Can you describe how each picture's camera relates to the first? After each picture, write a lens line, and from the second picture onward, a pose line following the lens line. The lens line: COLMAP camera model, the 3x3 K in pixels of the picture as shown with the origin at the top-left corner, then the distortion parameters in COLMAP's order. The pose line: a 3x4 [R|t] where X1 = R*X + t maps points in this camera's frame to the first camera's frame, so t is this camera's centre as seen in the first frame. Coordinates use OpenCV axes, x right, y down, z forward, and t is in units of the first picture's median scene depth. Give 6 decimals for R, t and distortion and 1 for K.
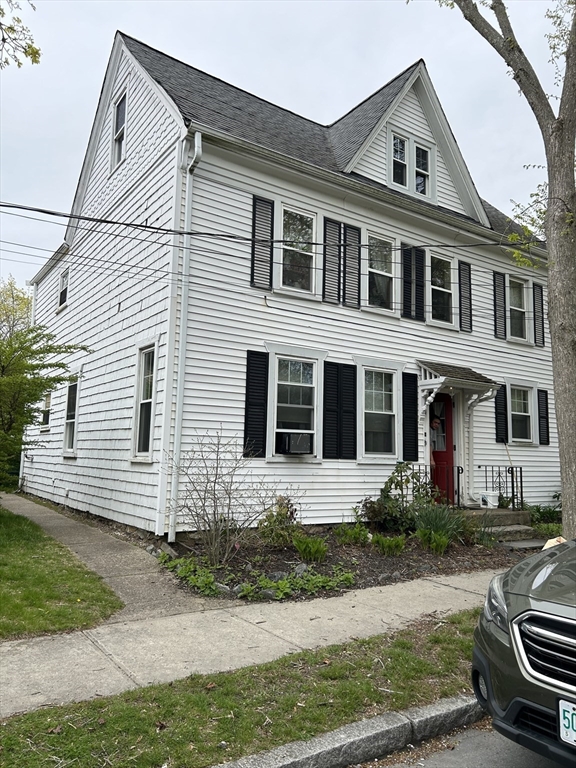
lens RADIAL K [[575.6, 0, 288.0], [0, 575.6, 384.0], [0, 0, 1]] dist [0.064234, -0.000096]
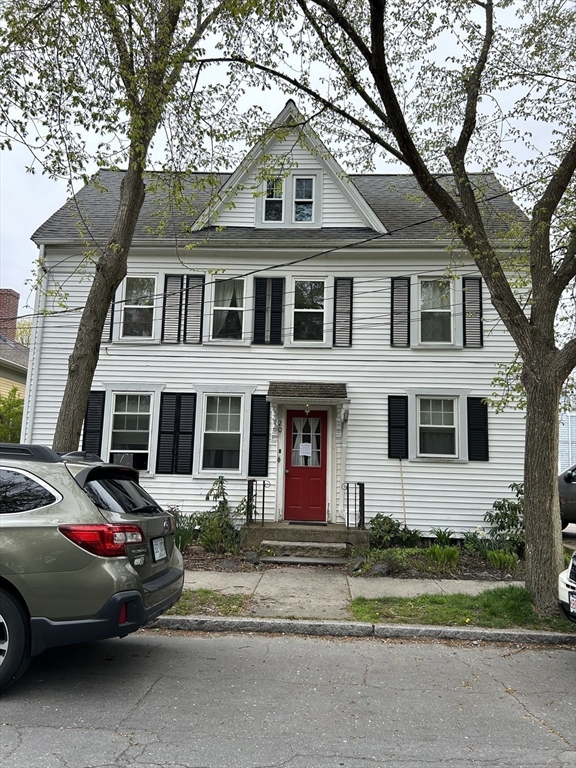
lens RADIAL K [[572.4, 0, 288.0], [0, 572.4, 384.0], [0, 0, 1]] dist [0.135631, 0.000155]
pose [[0.796528, -0.093831, -0.597276, 0.893964], [0.065256, 0.995455, -0.069358, 0.039059], [0.601069, 0.016270, 0.799031, 0.171960]]
